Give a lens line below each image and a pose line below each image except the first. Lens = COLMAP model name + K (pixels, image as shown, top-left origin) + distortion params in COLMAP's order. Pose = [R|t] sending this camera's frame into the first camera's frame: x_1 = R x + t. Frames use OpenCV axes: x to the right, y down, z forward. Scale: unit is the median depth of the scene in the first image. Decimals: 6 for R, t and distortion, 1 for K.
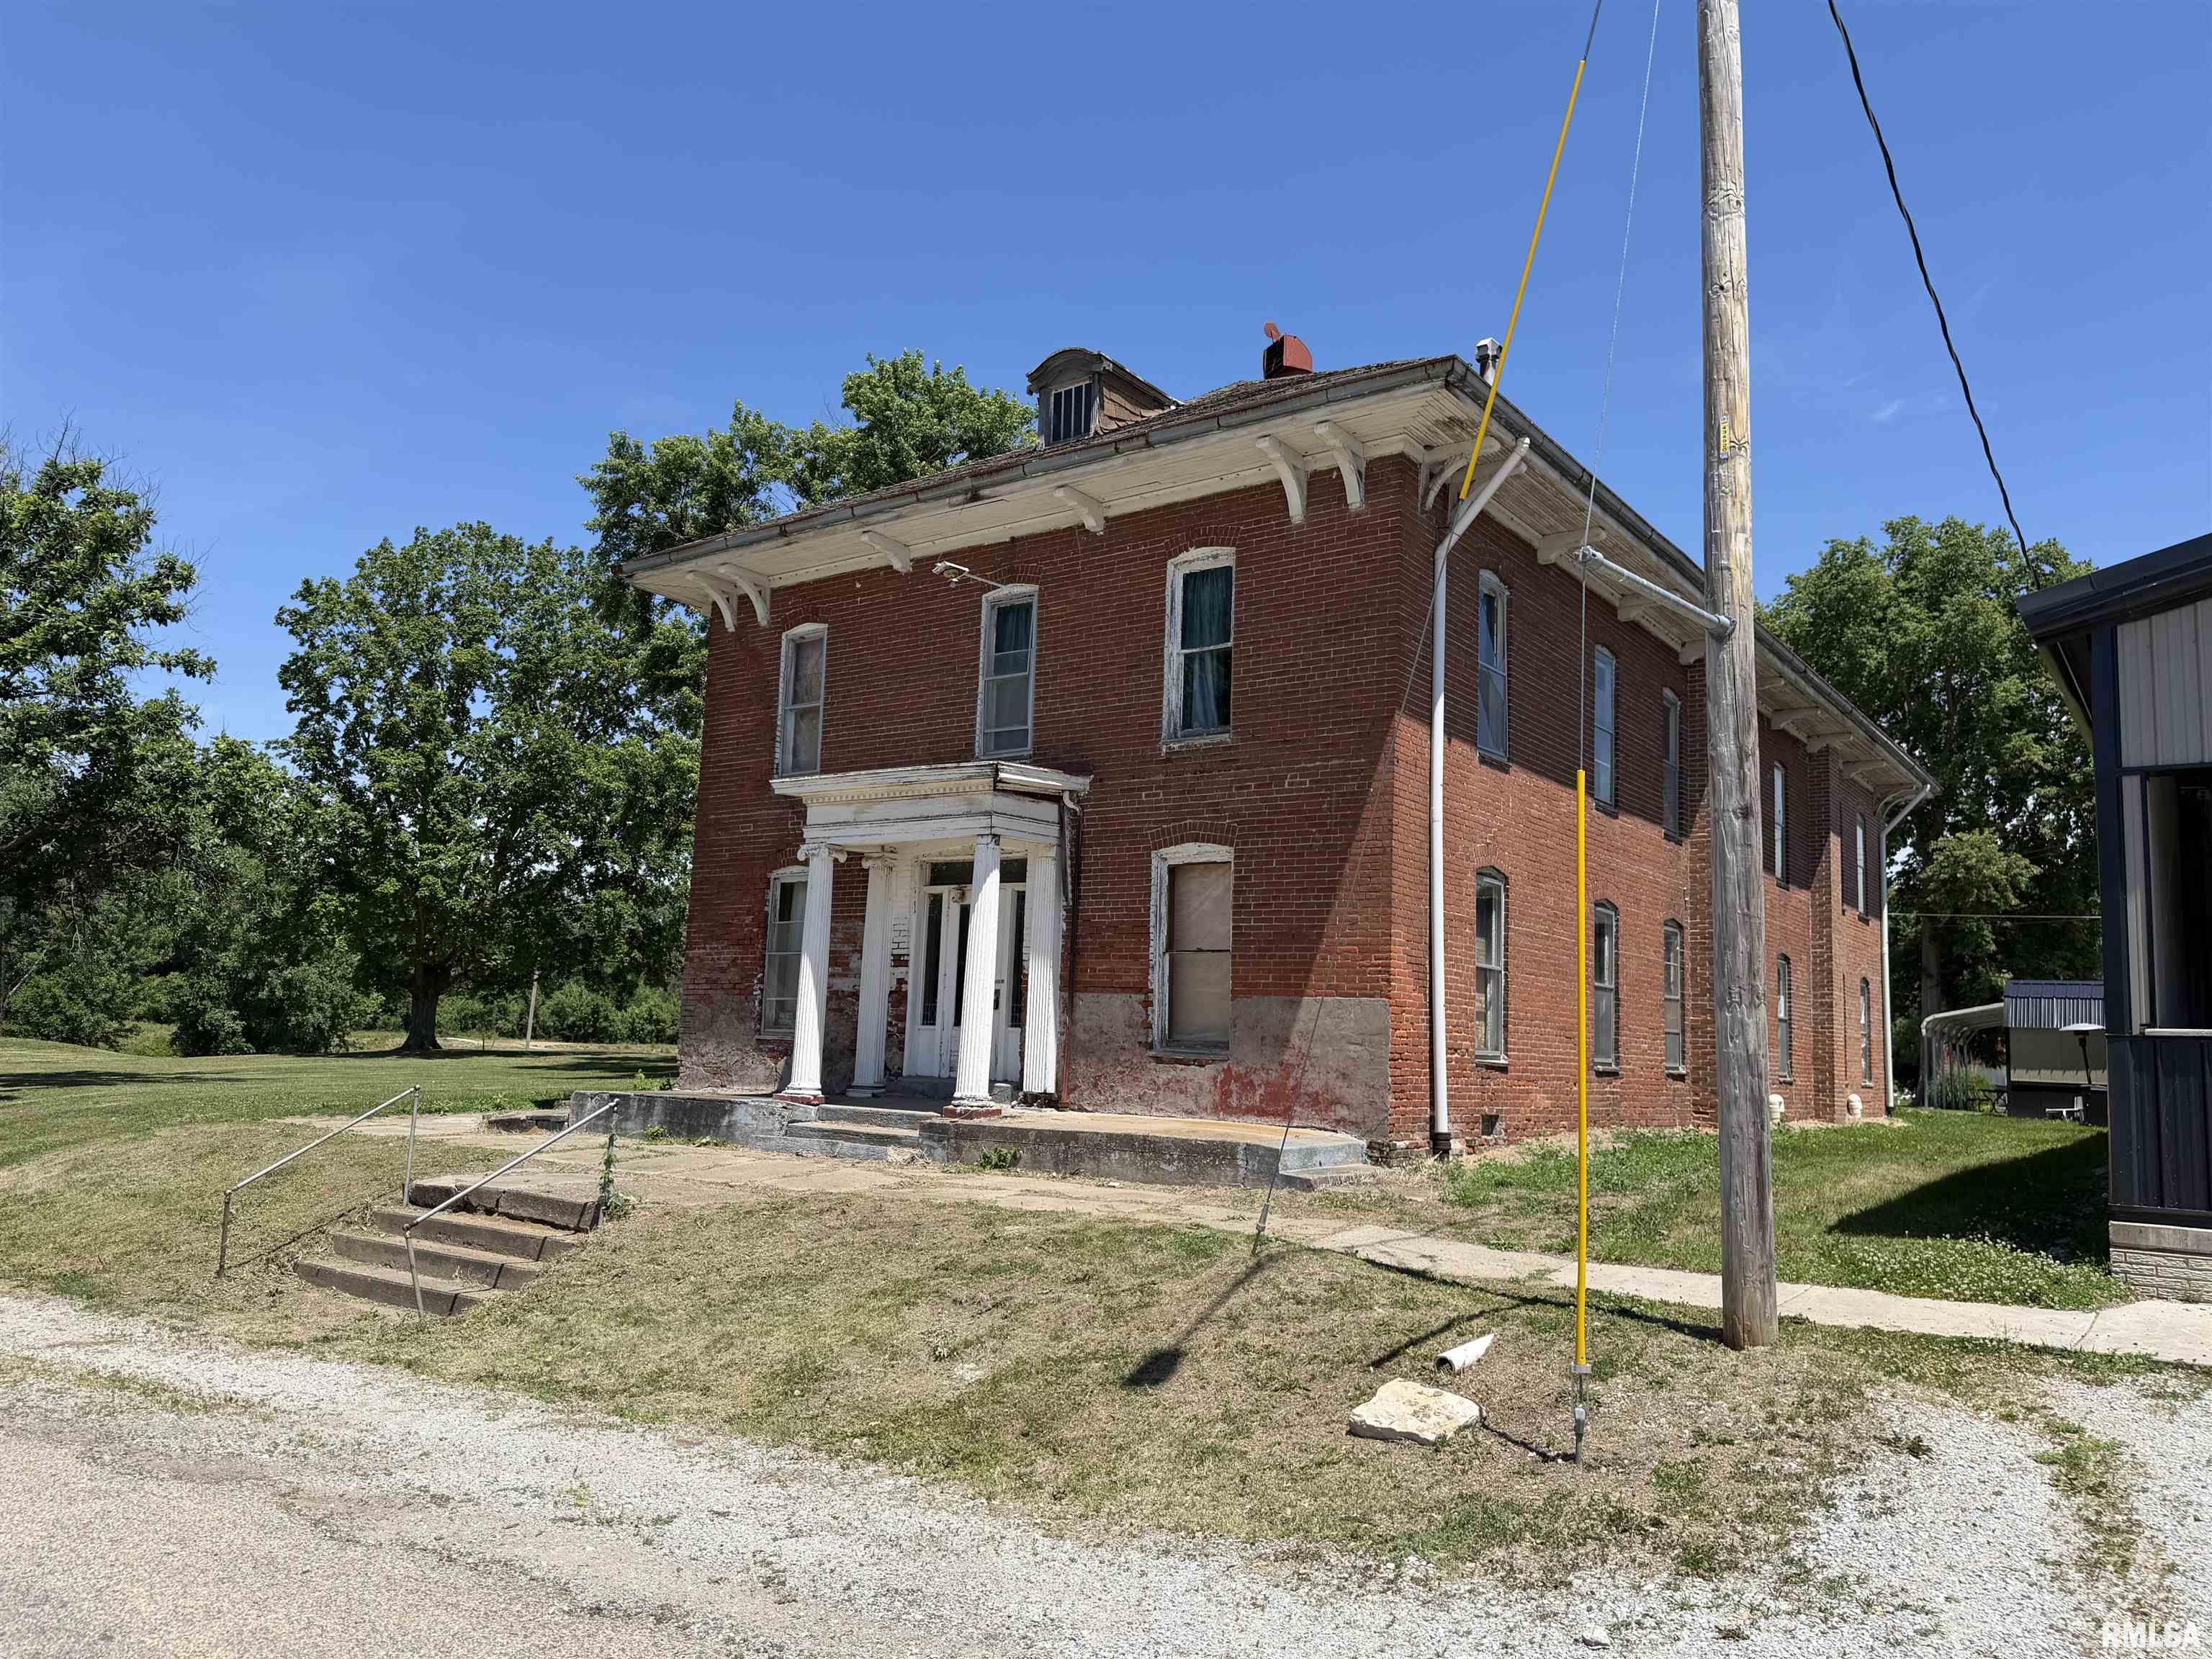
lens RADIAL K [[1525.3, 0, 1116.8], [0, 1525.3, 844.2], [0, 0, 1]] dist [0.025204, -0.040426]
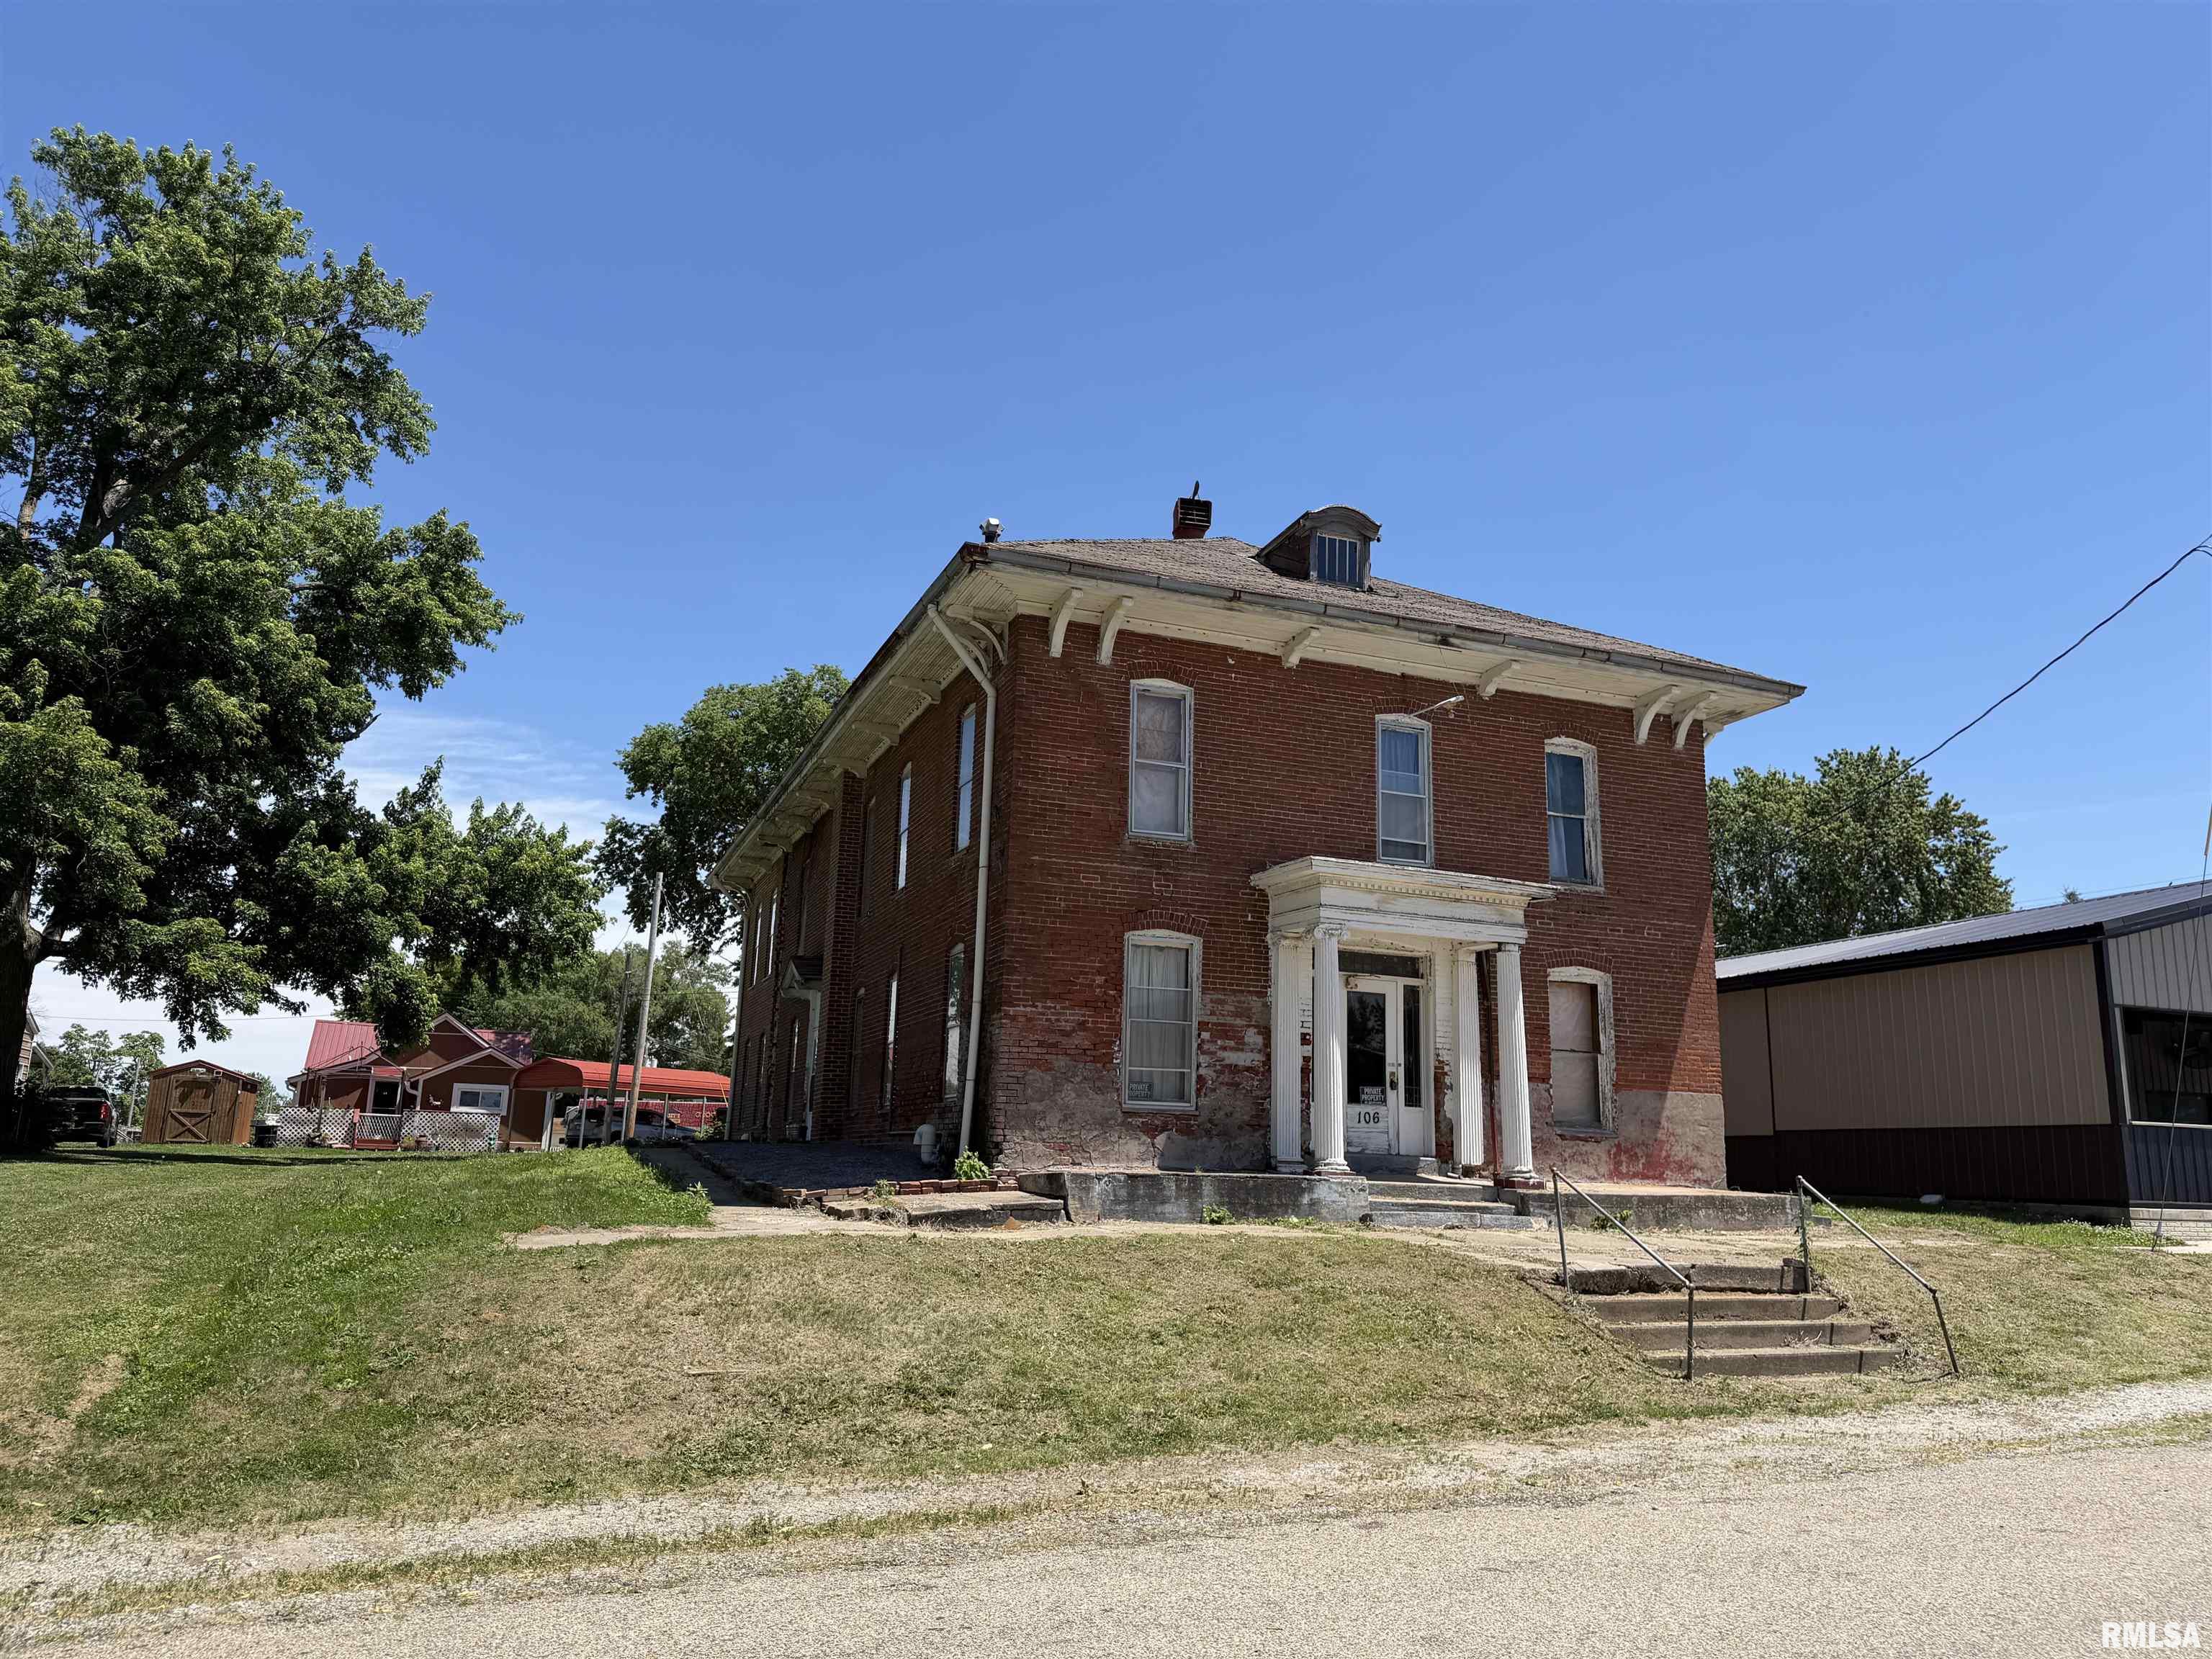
lens RADIAL K [[1525.3, 0, 1114.3], [0, 1525.3, 820.4], [0, 0, 1]] dist [0.025204, -0.040426]
pose [[0.562192, 0.164372, 0.810508, -1.200139], [-0.122107, 0.985806, -0.115226, 0.071655], [-0.817943, -0.034189, 0.574283, 0.565266]]
